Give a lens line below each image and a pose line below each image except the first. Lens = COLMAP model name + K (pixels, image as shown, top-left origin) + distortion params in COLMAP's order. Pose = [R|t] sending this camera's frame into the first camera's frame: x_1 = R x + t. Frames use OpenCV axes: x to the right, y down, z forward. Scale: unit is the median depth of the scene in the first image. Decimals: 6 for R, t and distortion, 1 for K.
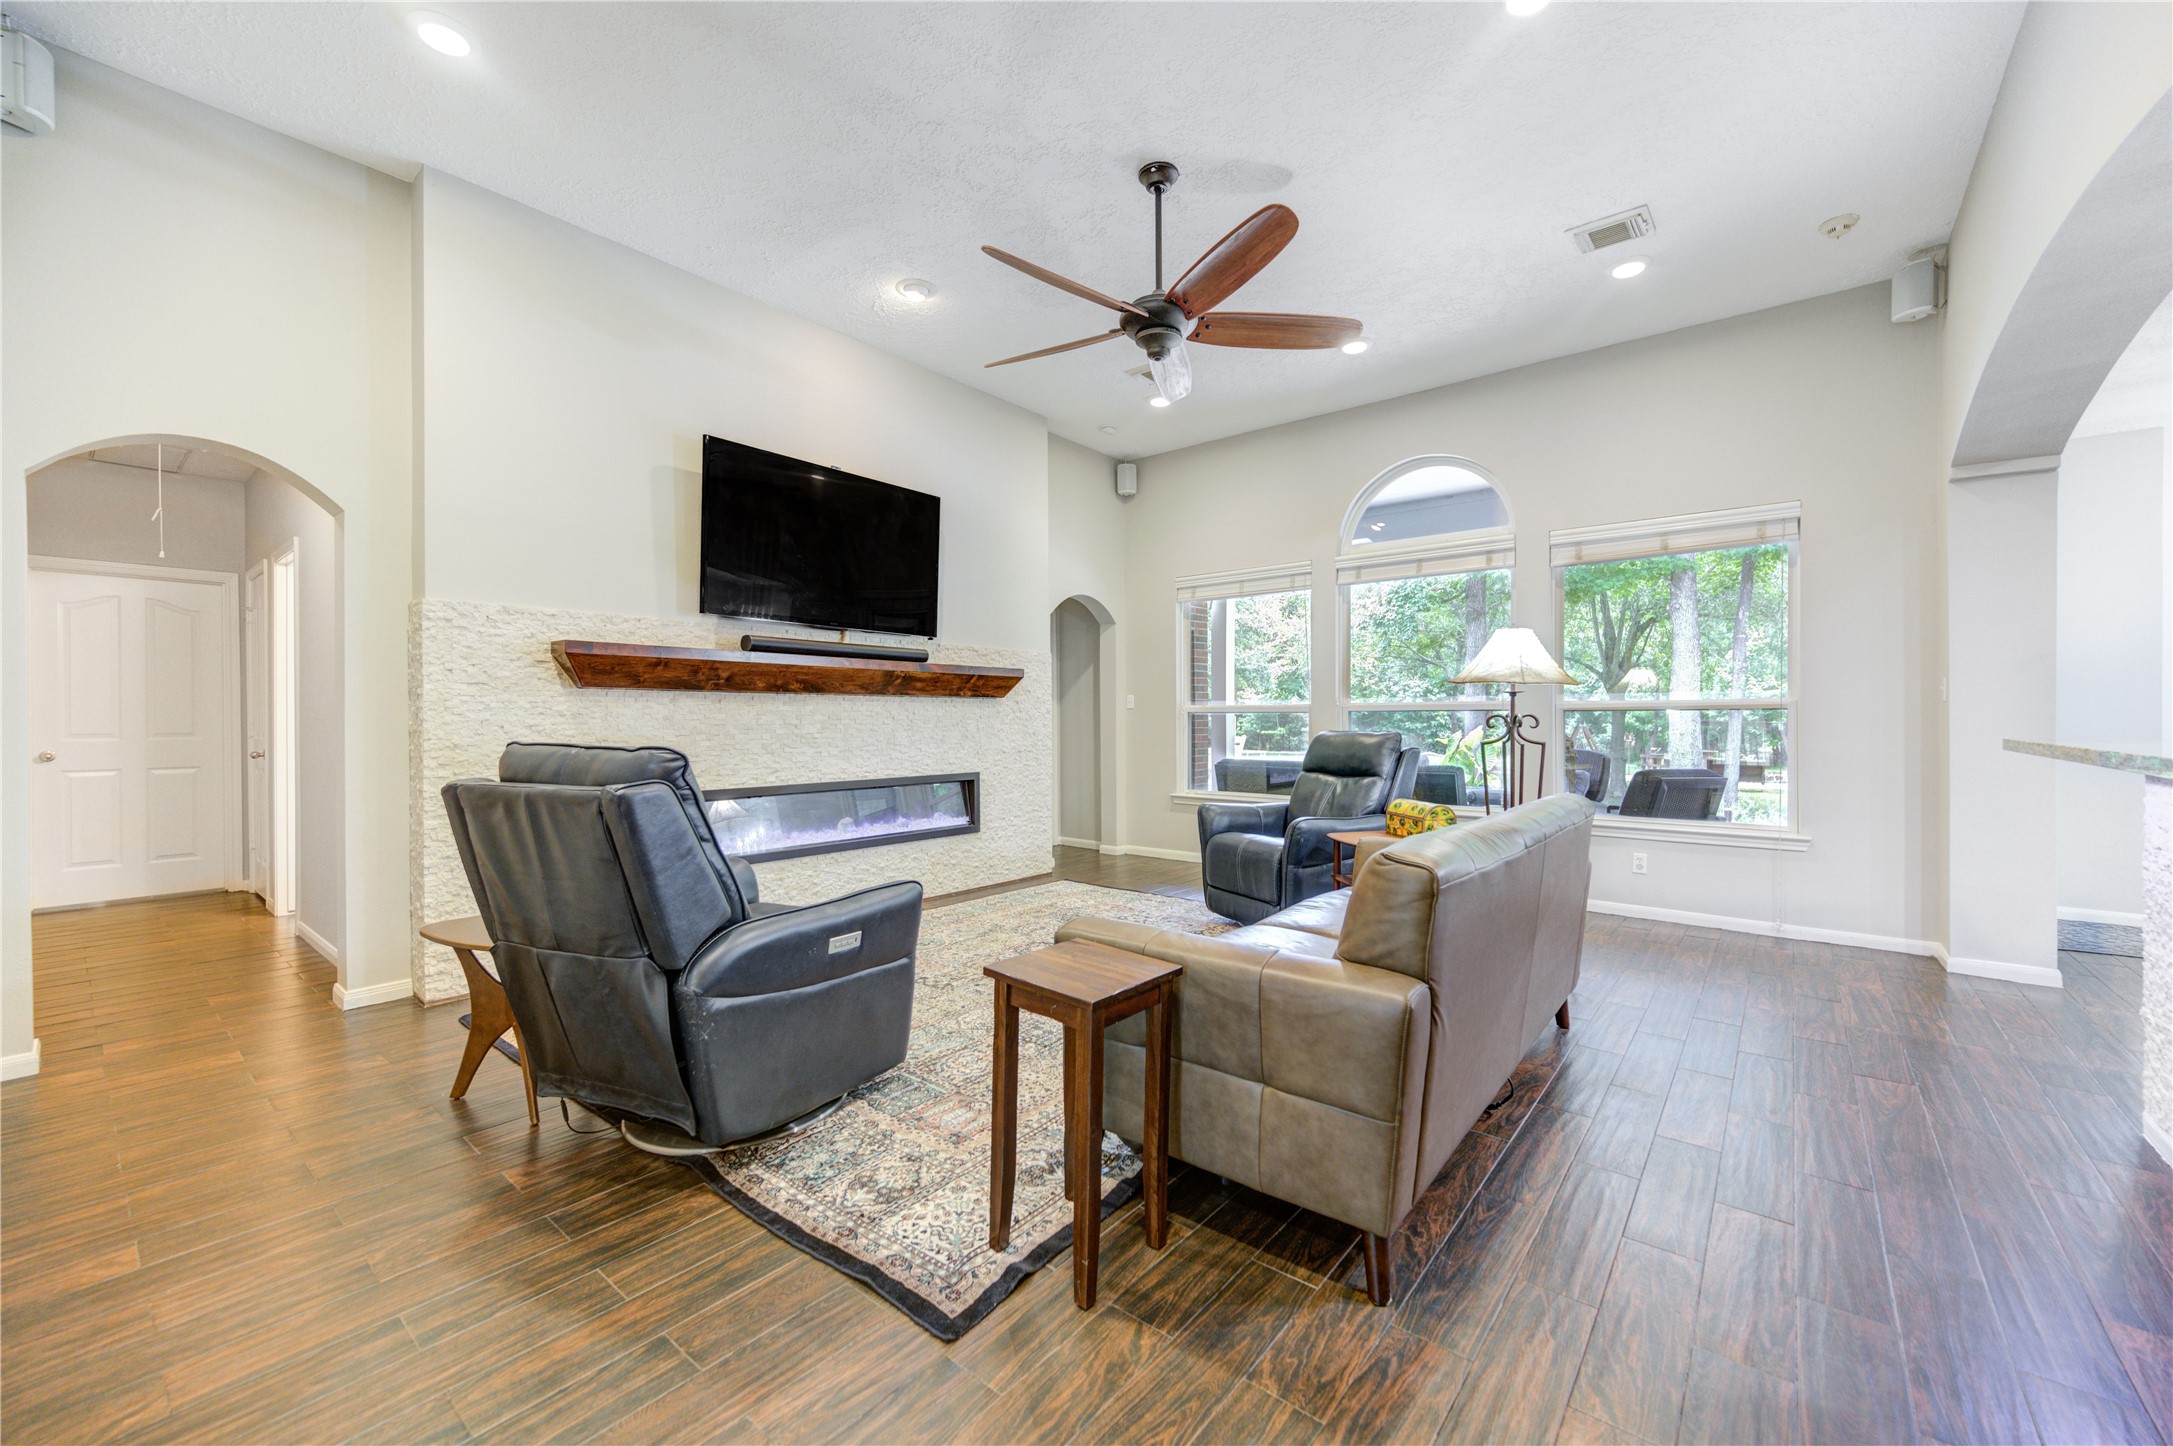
lens RADIAL K [[853.0, 0, 1095.9], [0, 853.0, 733.1], [0, 0, 1]] dist [0.001527, 0.000143]
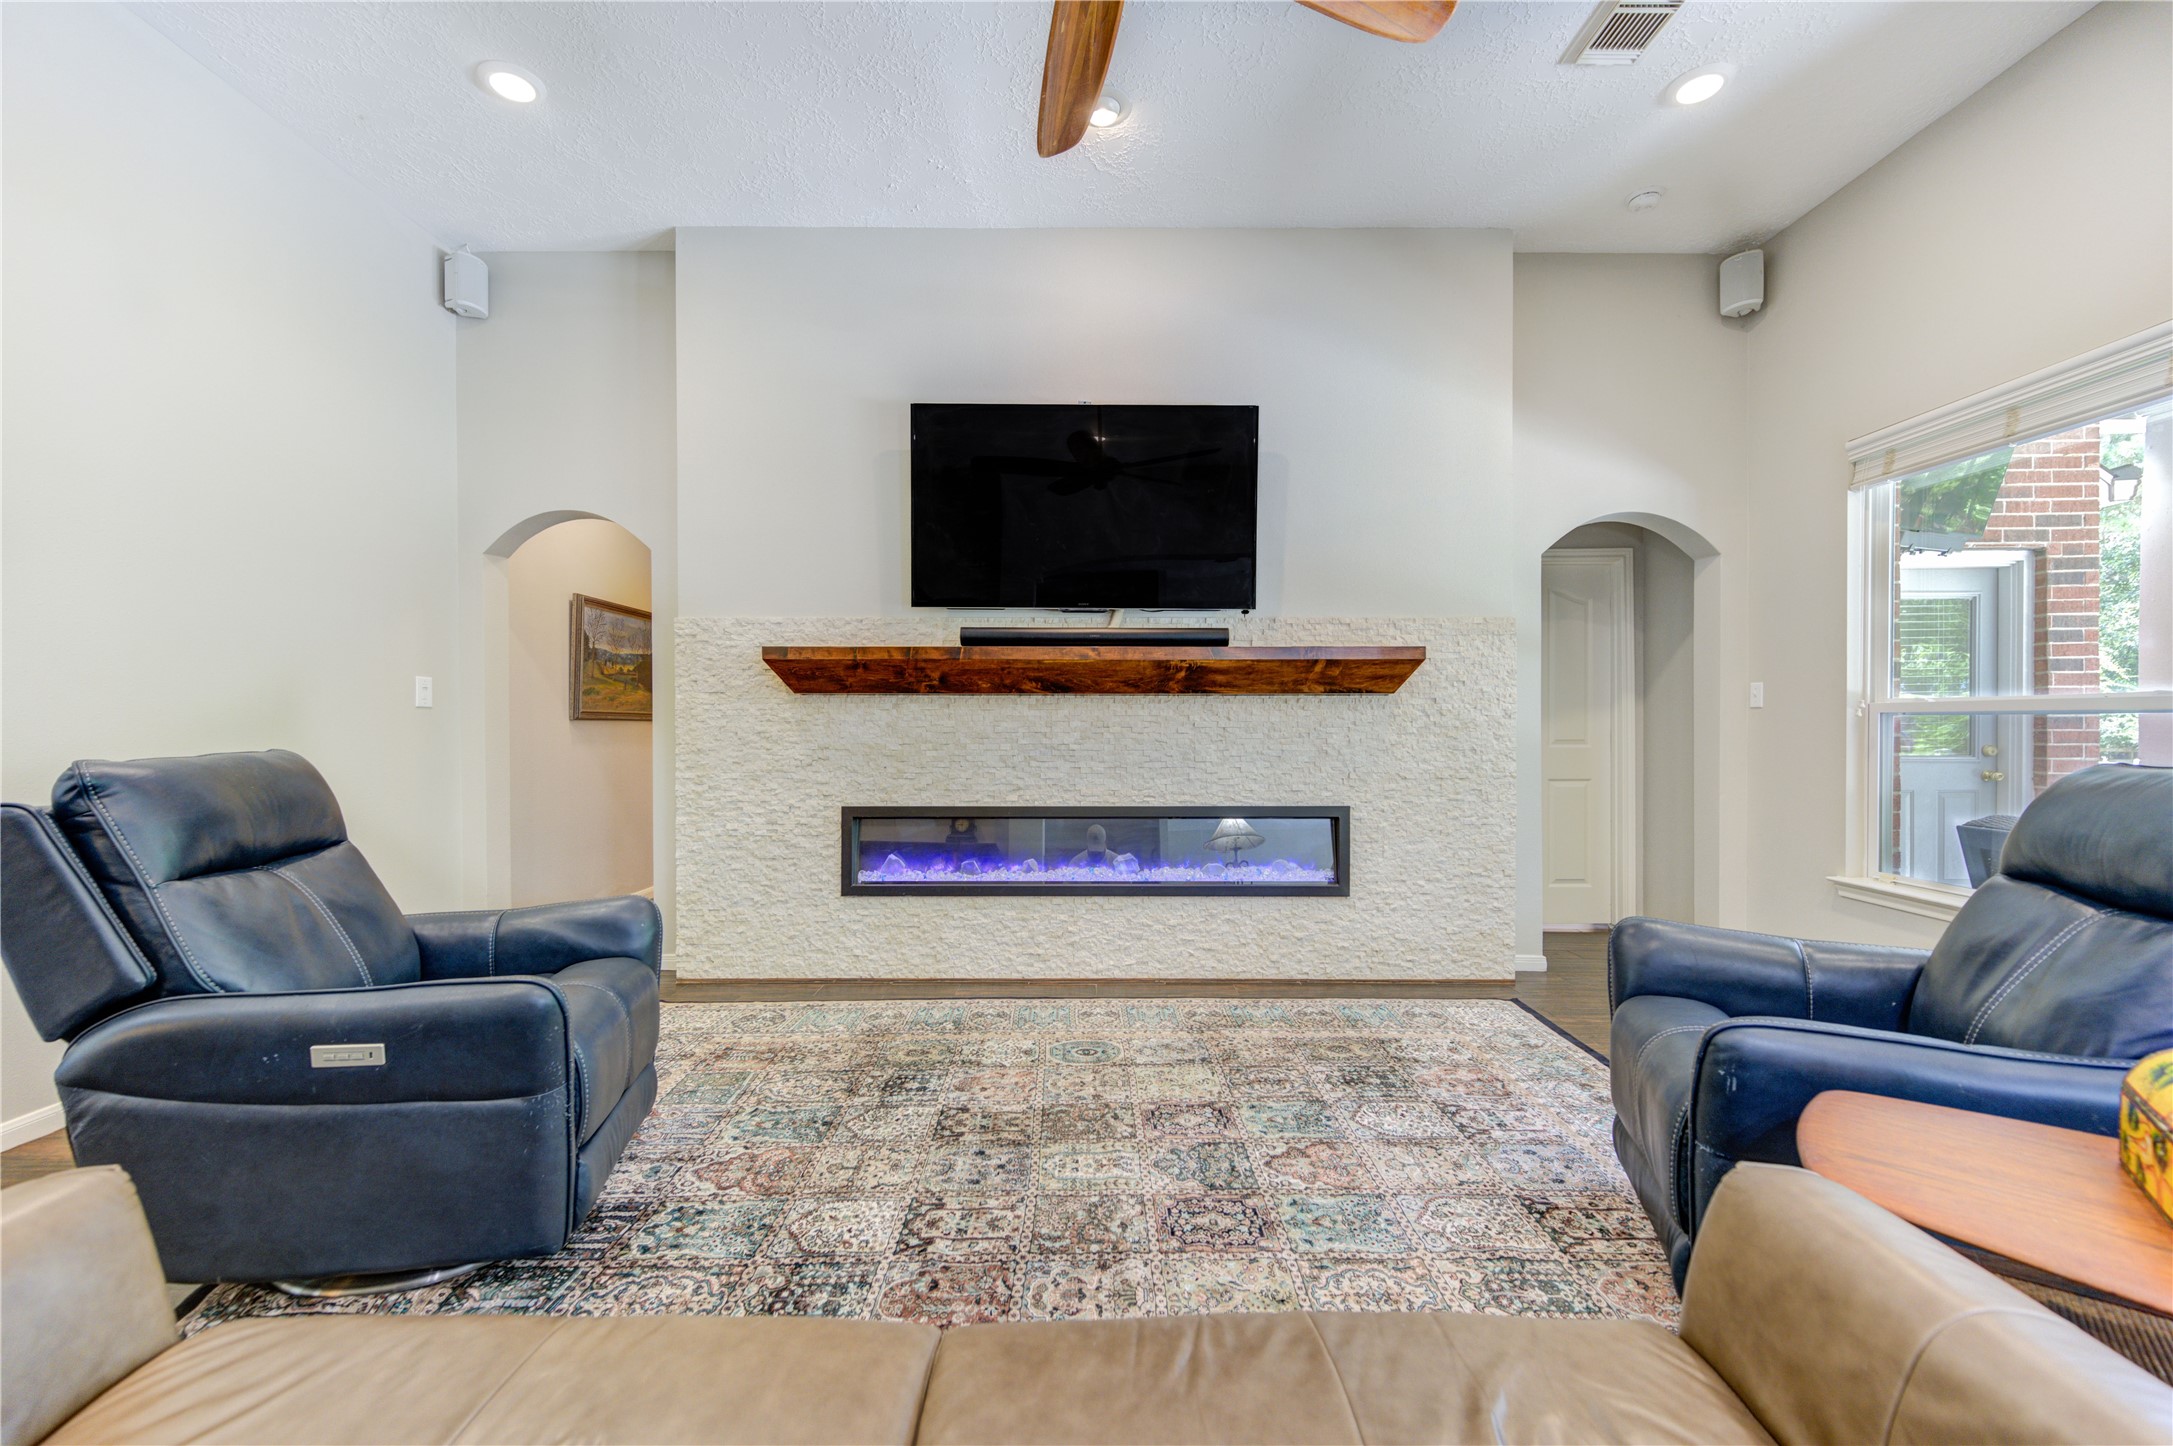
lens RADIAL K [[853.0, 0, 1095.9], [0, 853.0, 733.1], [0, 0, 1]] dist [0.001527, 0.000143]
pose [[0.629238, 0.010362, -0.777143, 0.307190], [-0.014127, 0.999898, 0.001893, -0.011824], [0.777084, 0.009788, 0.629321, 0.515857]]
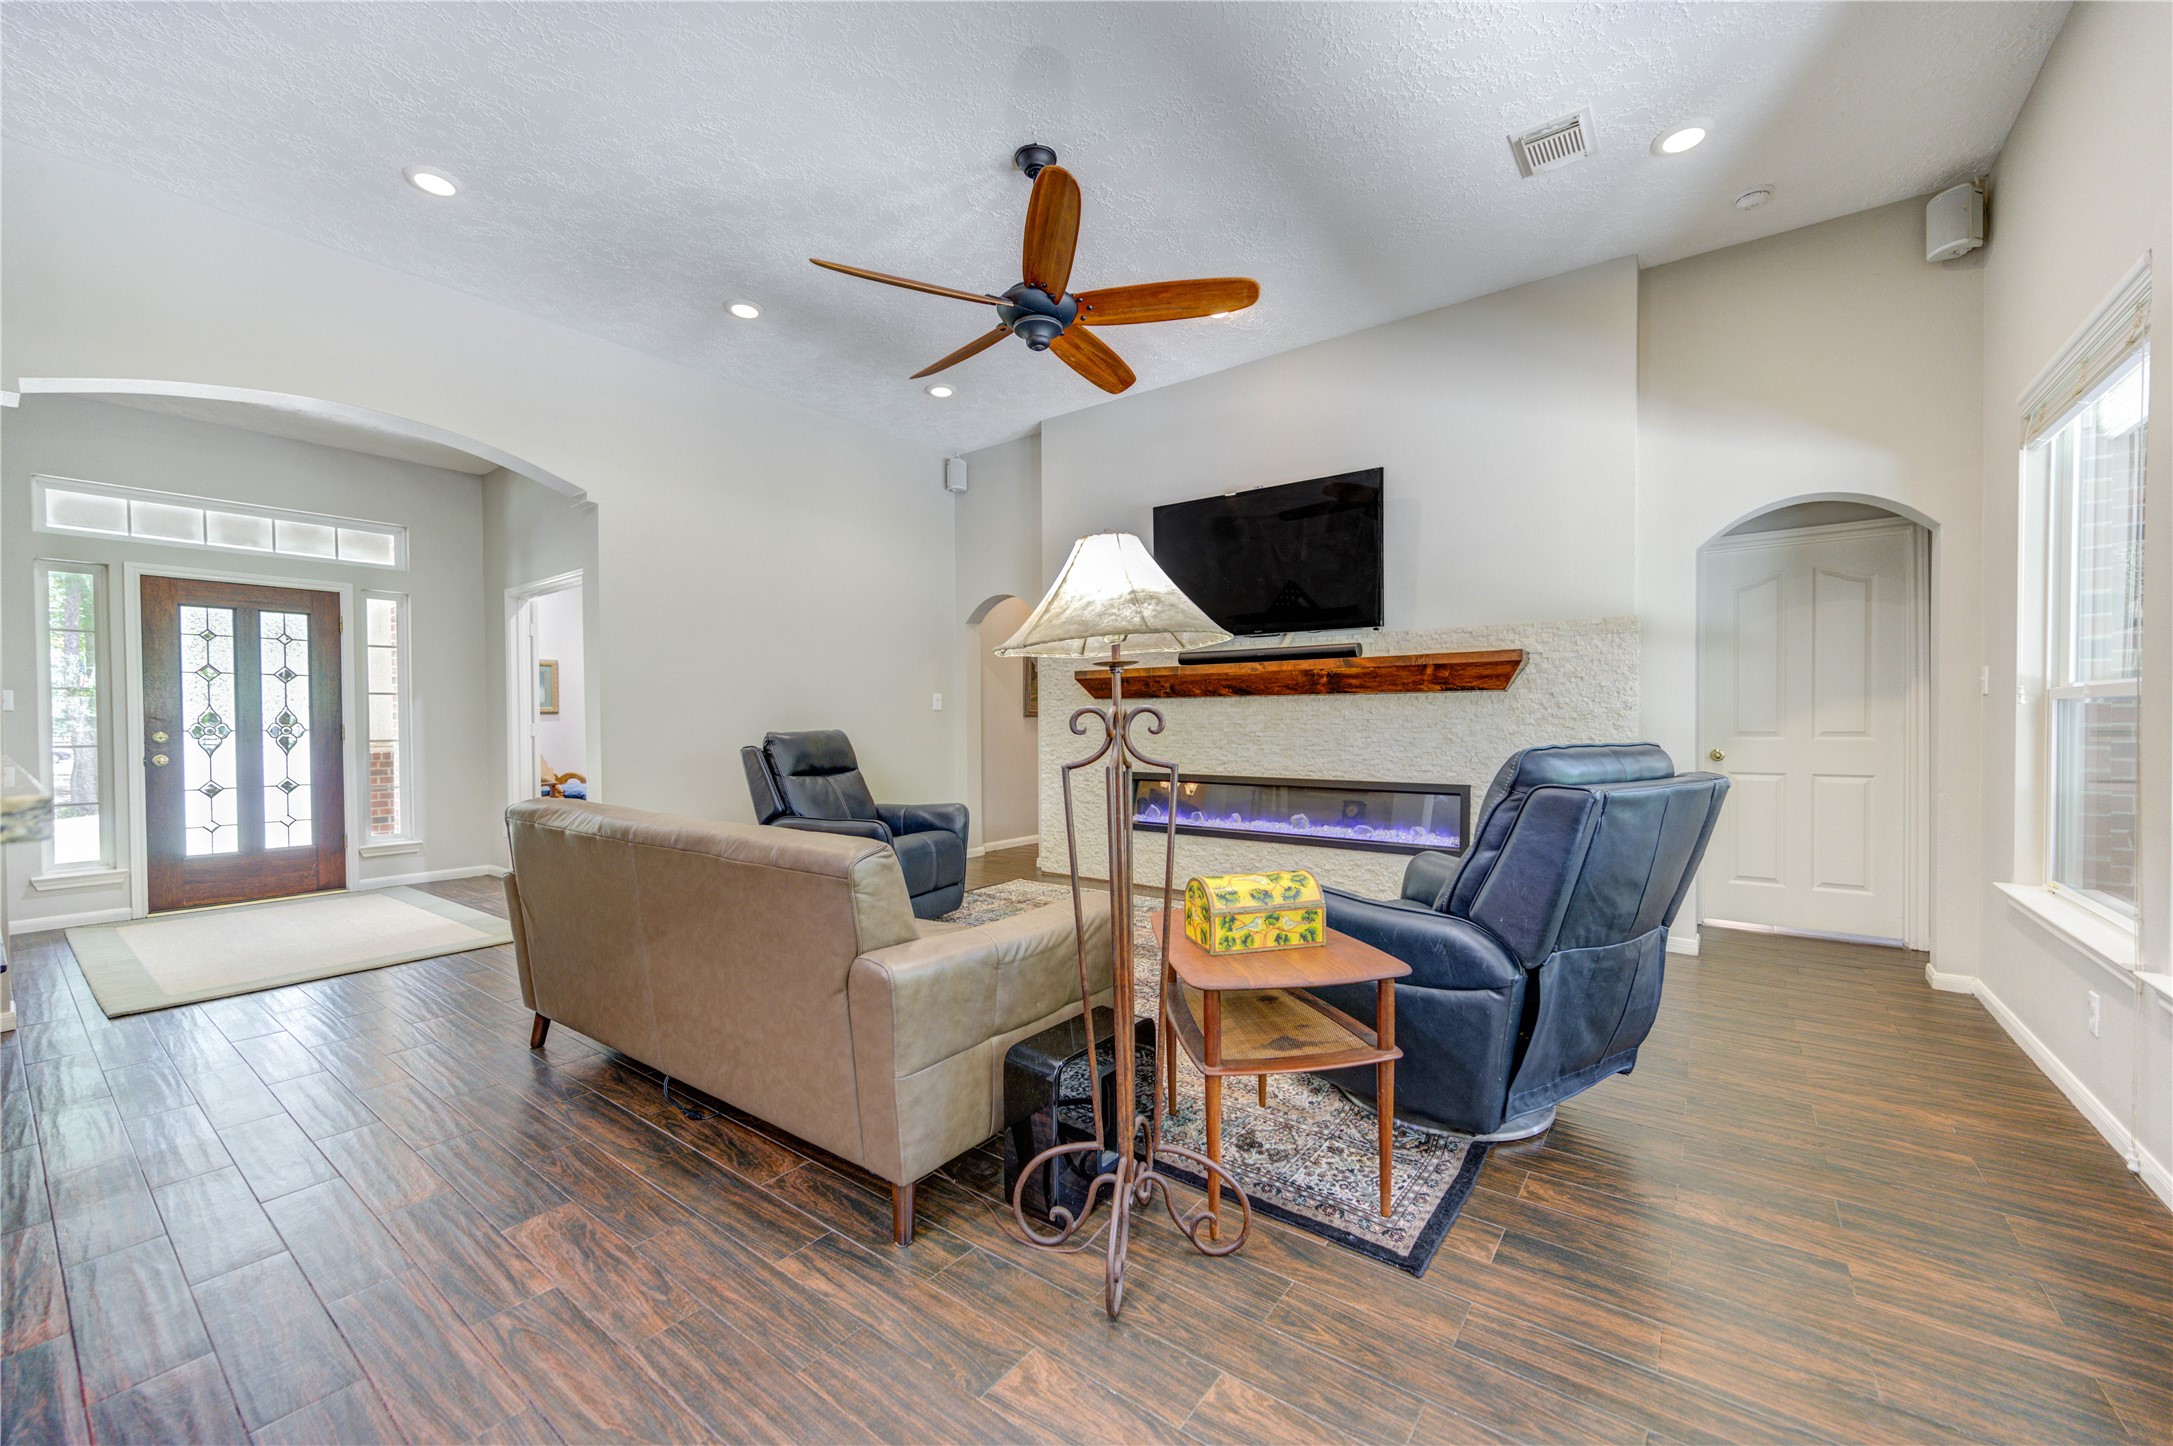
lens RADIAL K [[853.0, 0, 1095.9], [0, 853.0, 733.1], [0, 0, 1]] dist [0.001527, 0.000143]
pose [[0.035798, 0.017365, -0.999208, 0.774259], [-0.011598, 0.999789, 0.016960, -0.014574], [0.999292, 0.010981, 0.035992, 0.751560]]
